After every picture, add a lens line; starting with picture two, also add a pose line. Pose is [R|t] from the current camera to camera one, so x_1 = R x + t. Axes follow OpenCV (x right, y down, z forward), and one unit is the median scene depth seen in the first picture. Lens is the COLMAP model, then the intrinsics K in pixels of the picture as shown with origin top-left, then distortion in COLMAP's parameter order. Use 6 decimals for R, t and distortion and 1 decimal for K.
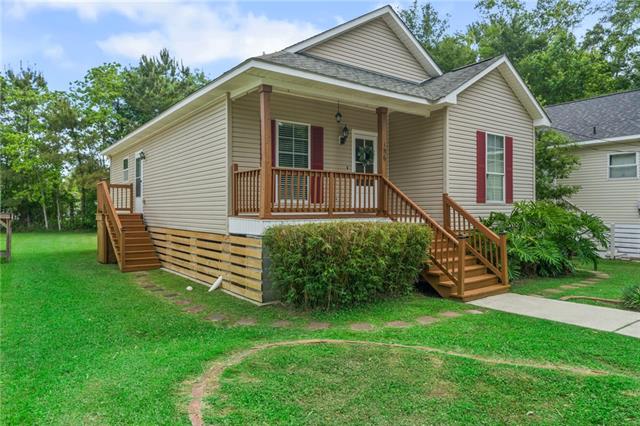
lens RADIAL K [[428.1, 0, 320.0], [0, 428.1, 211.2], [0, 0, 1]] dist [-0.001724, -0.000337]
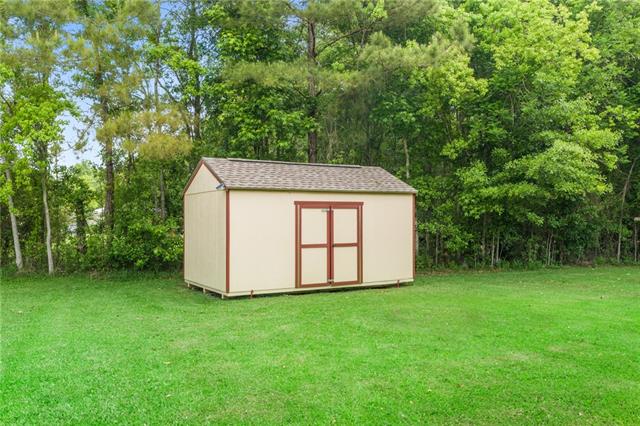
lens RADIAL K [[568.2, 0, 320.2], [0, 568.2, 213.9], [0, 0, 1]] dist [0.001615, 0.000308]
pose [[0.994293, 0.002592, -0.106648, -0.310966], [-0.003073, 0.999986, -0.004342, -0.006859], [0.106636, 0.004645, 0.994287, 0.513395]]
